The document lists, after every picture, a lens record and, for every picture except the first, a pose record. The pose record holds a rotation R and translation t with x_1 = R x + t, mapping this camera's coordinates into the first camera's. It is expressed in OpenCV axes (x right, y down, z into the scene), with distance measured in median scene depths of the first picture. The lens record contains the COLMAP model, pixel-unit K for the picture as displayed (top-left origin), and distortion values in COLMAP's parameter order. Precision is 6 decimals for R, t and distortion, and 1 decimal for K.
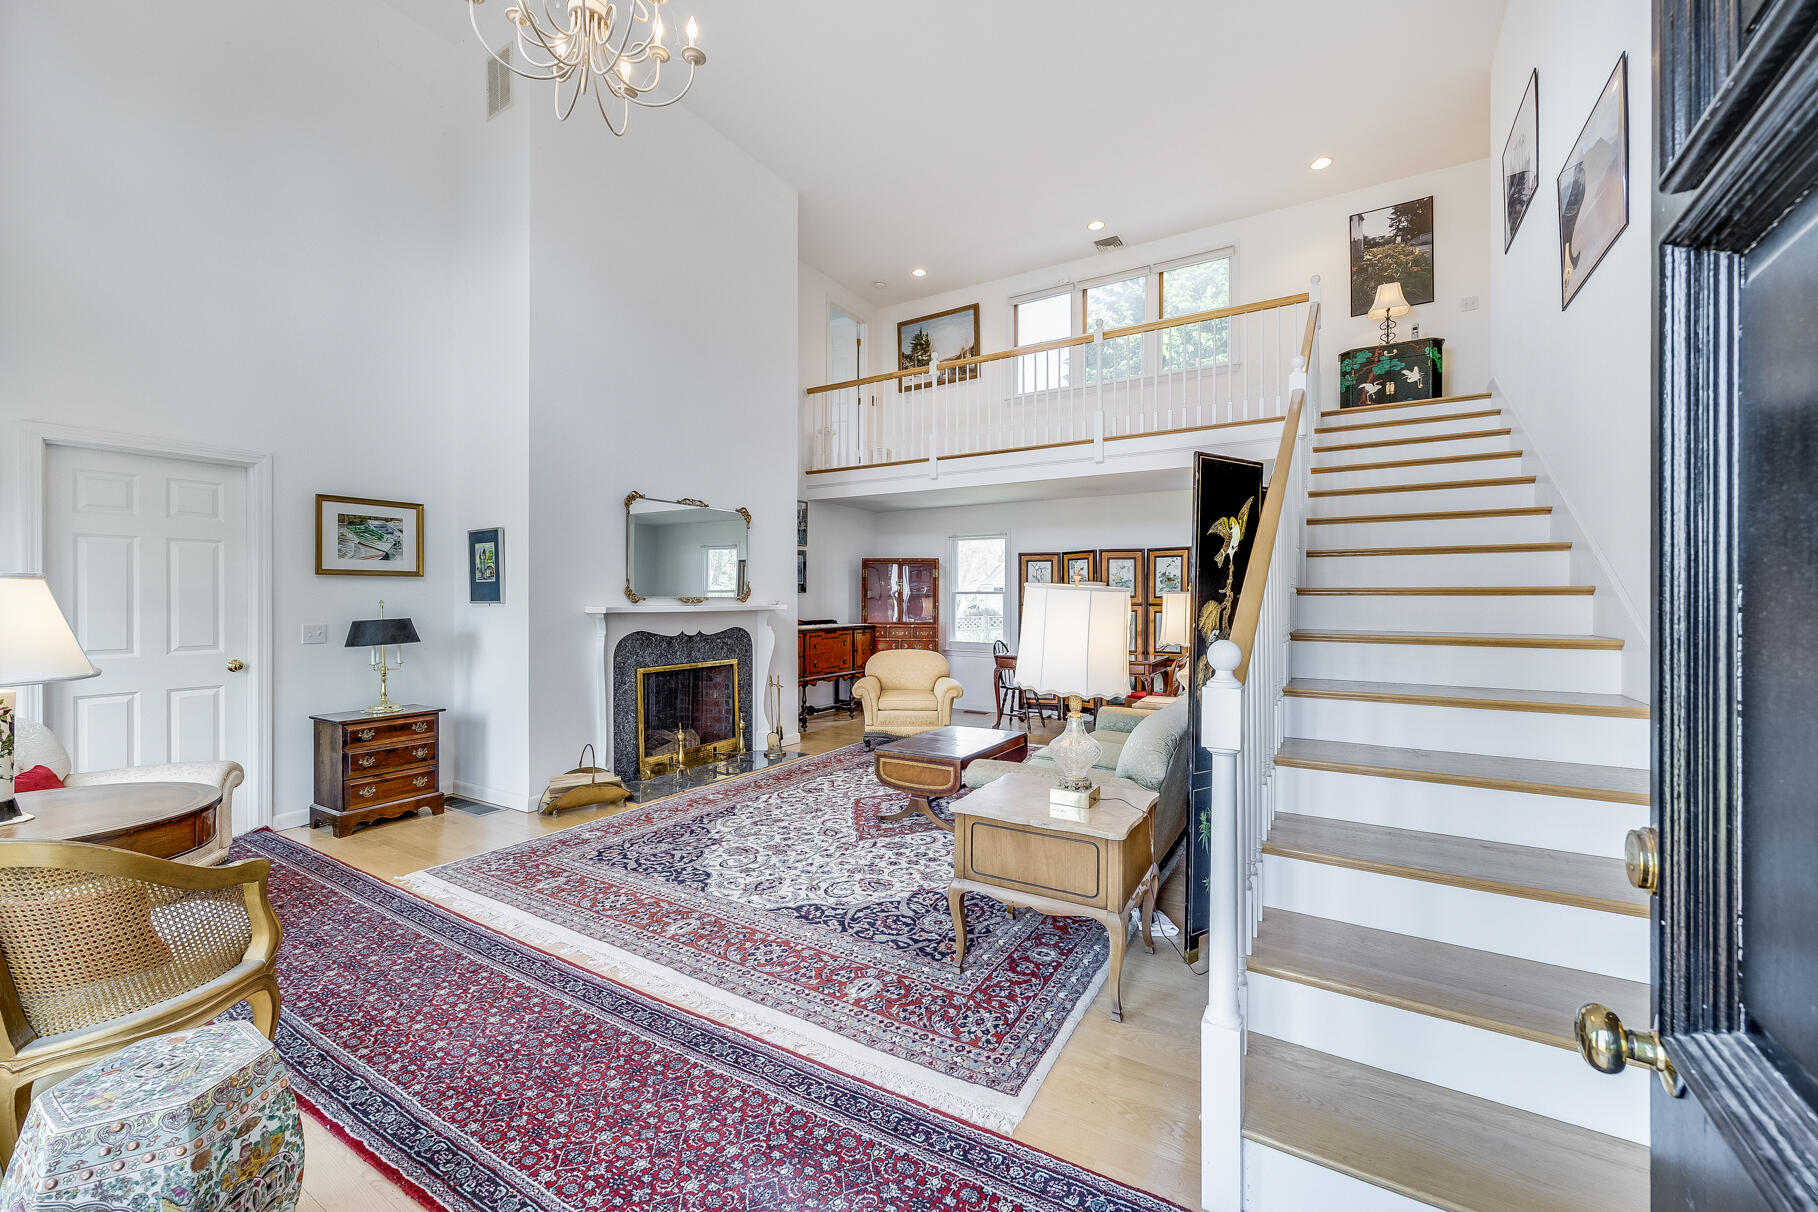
lens RADIAL K [[735.1, 0, 891.6], [0, 735.1, 601.0], [0, 0, 1]] dist [-0.000134, -0.000597]
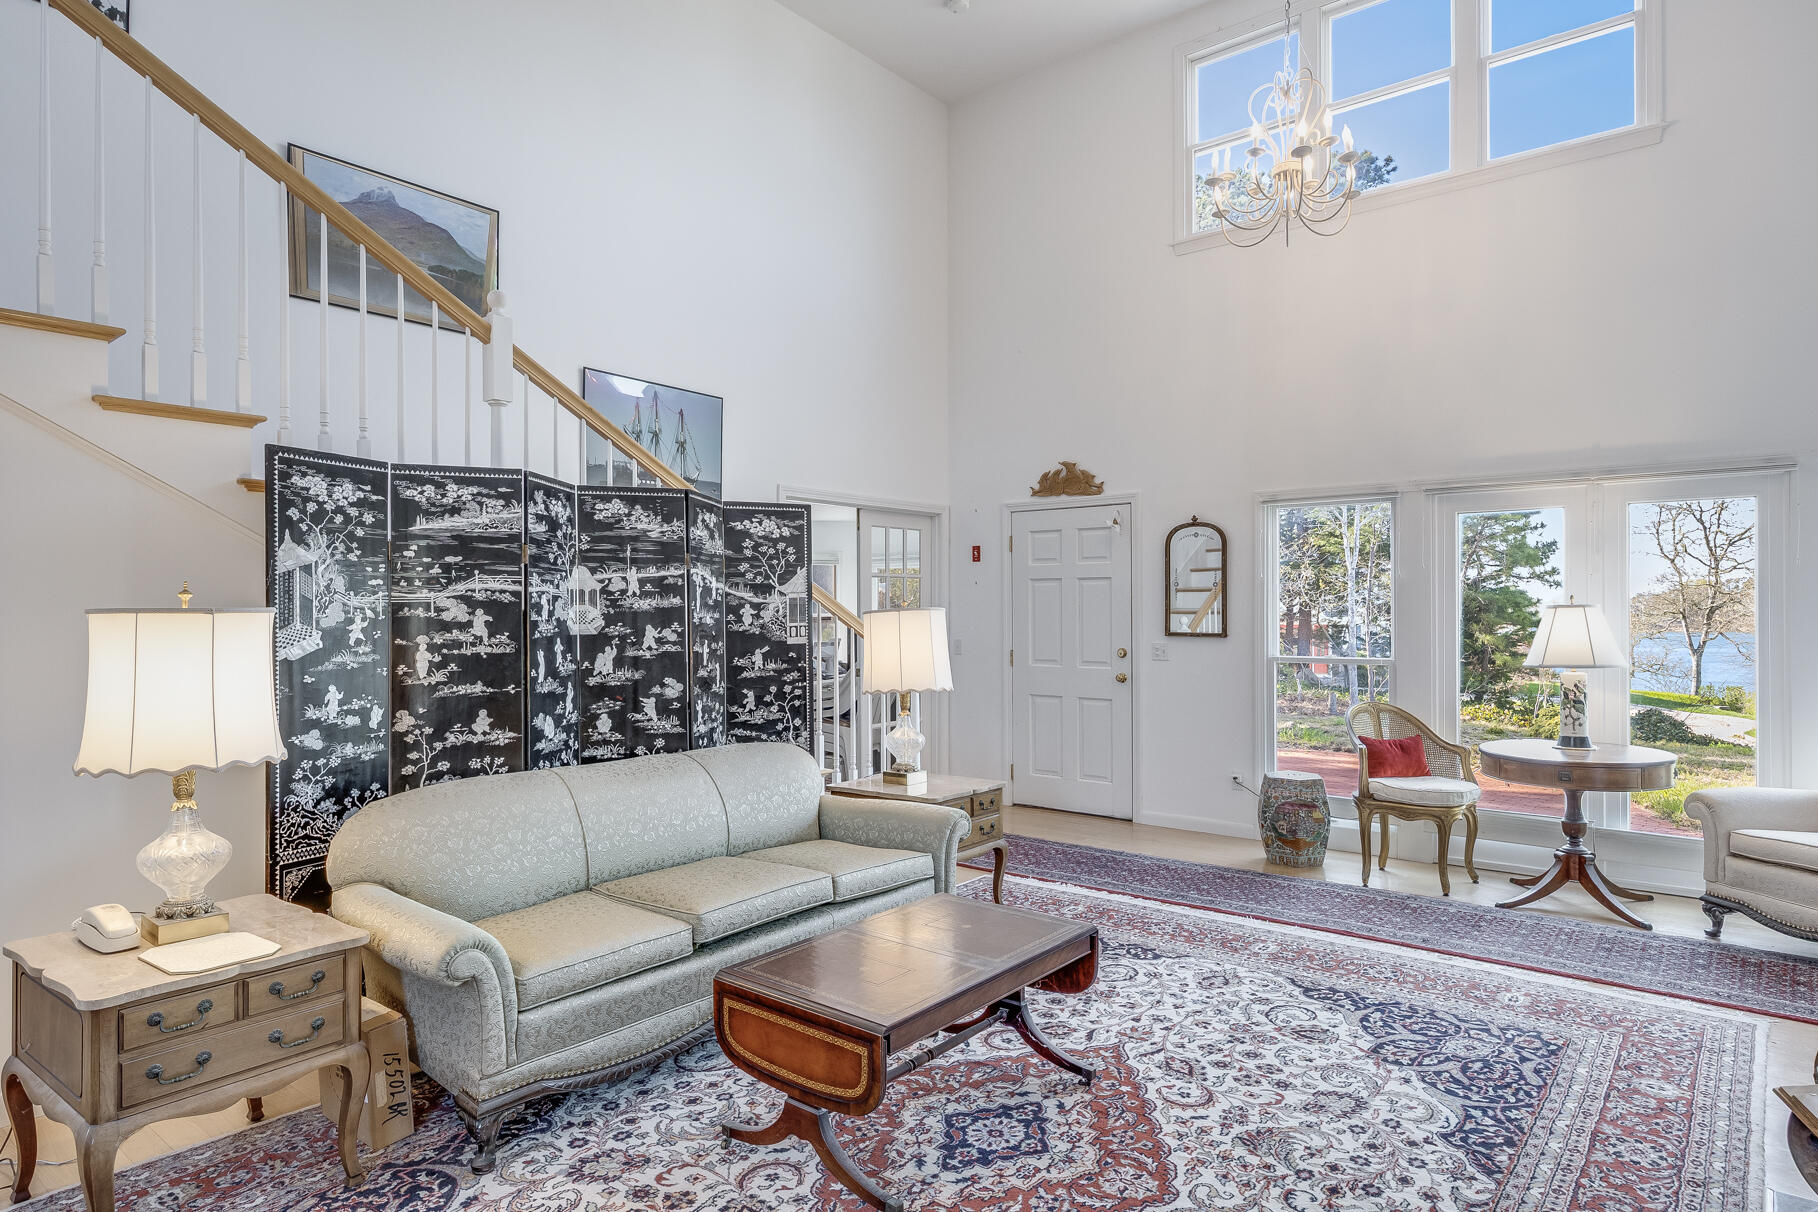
lens RADIAL K [[1047.6, 0, 913.1], [0, 1047.6, 610.0], [0, 0, 1]] dist [0.003898, -0.000105]
pose [[-0.993516, -0.000070, 0.113689, 0.019519], [-0.000166, 1.000000, -0.000839, -0.010396], [-0.113689, -0.000853, -0.993516, 1.627799]]
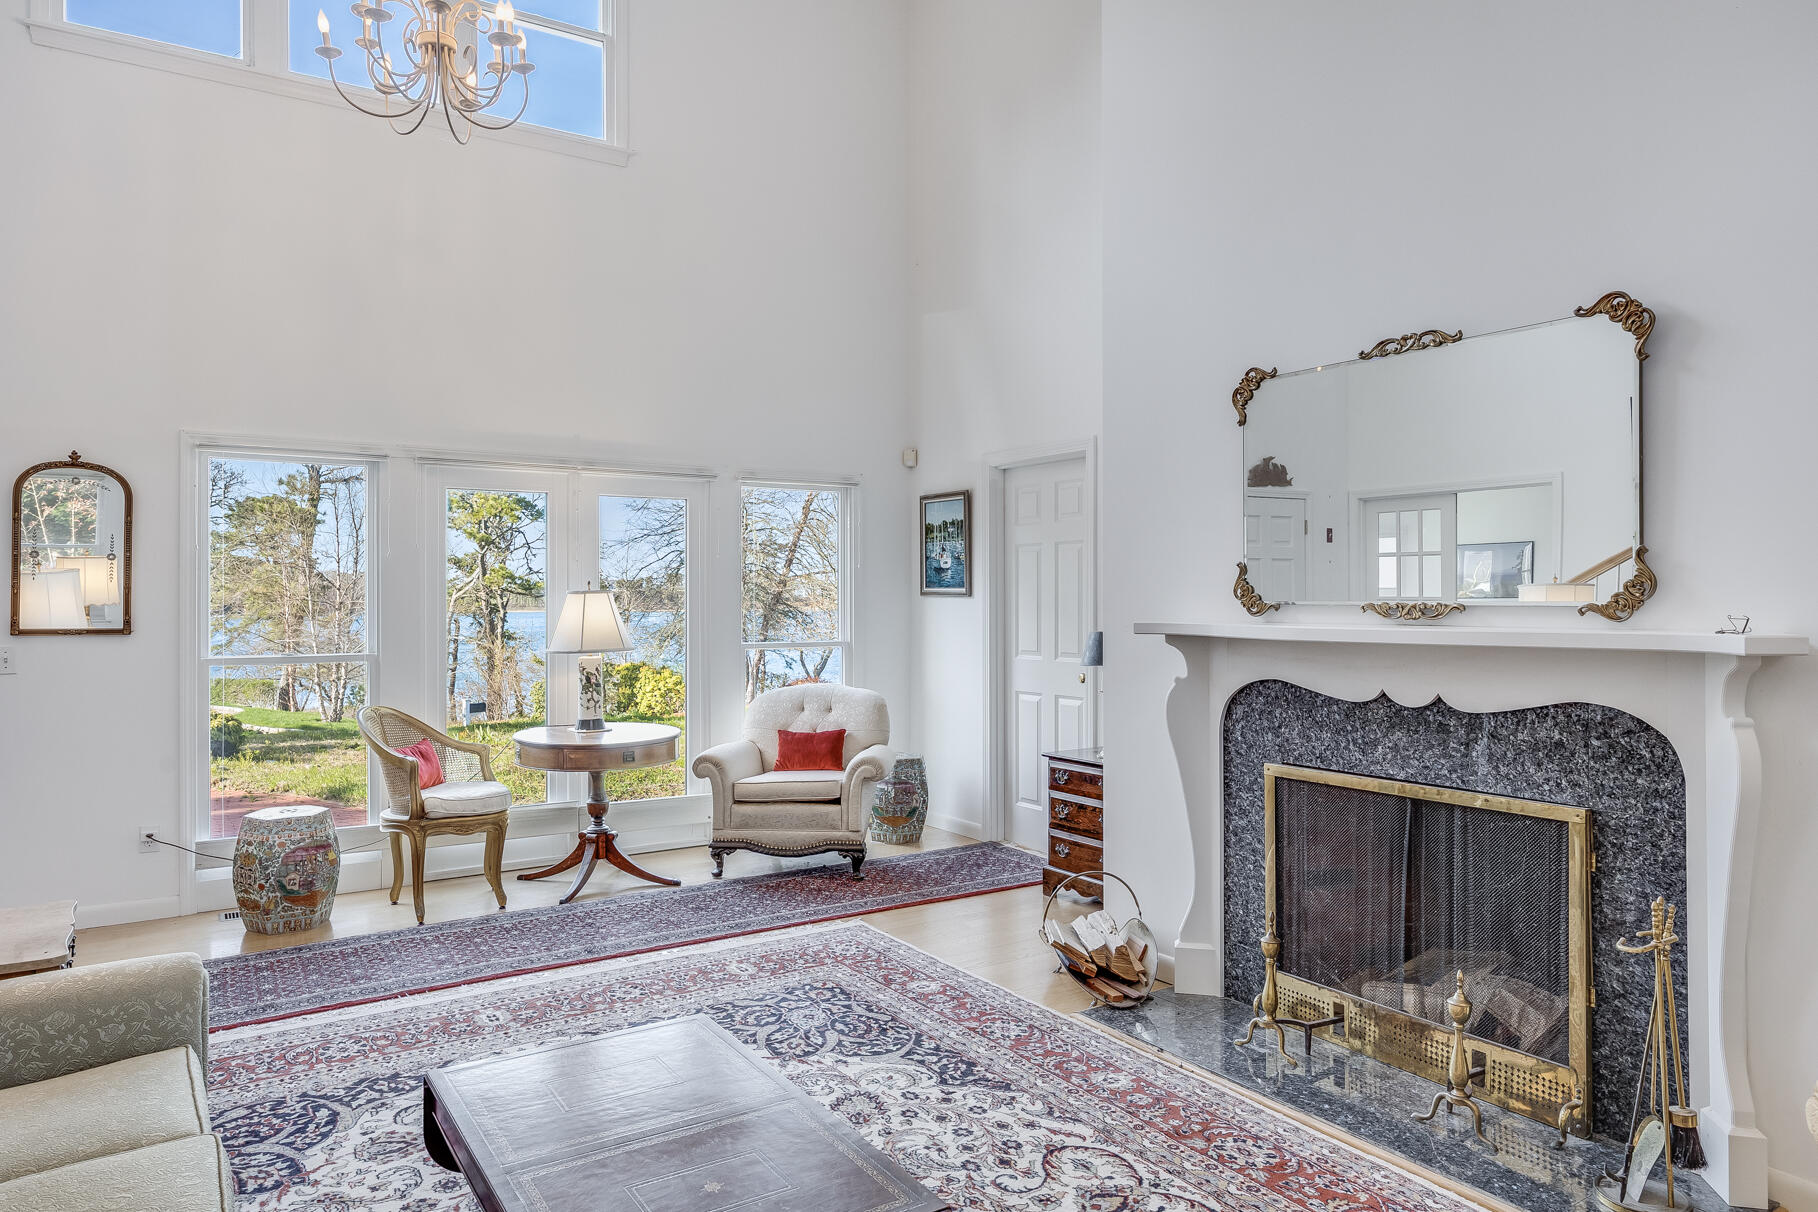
lens RADIAL K [[1140.6, 0, 911.2], [0, 1140.6, 598.4], [0, 0, 1]] dist [-0.002260, 0.005237]
pose [[-0.408311, 0.000065, -0.912843, 0.436428], [-0.000810, 1.000000, 0.000434, -0.009332], [0.912843, 0.000917, -0.408311, 1.264912]]
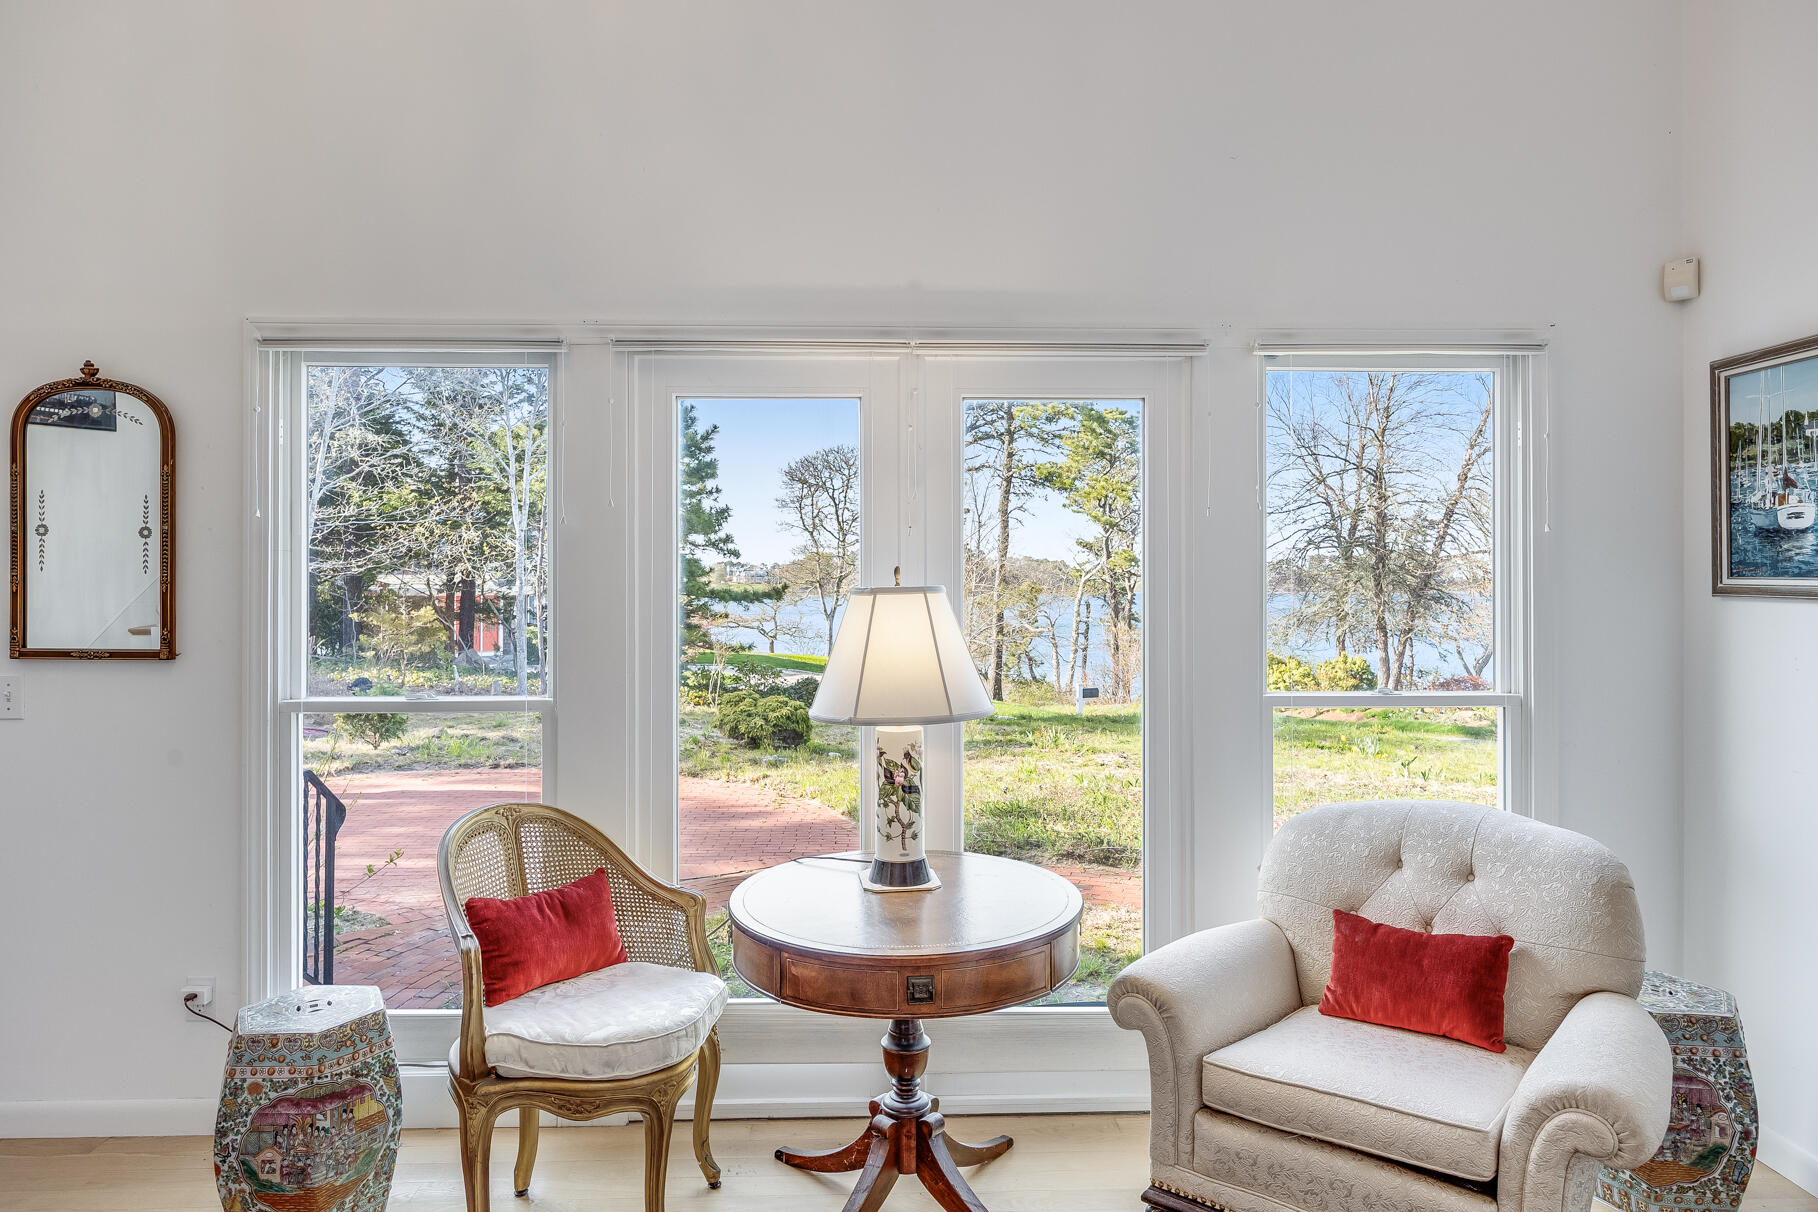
lens RADIAL K [[1140.6, 0, 895.2], [0, 1140.6, 573.0], [0, 0, 1]] dist [-0.002260, 0.005237]
pose [[-0.828685, -0.004471, -0.559698, -0.219731], [-0.001729, 0.999984, -0.005428, -0.020965], [0.559713, -0.003531, -0.828679, 0.927064]]
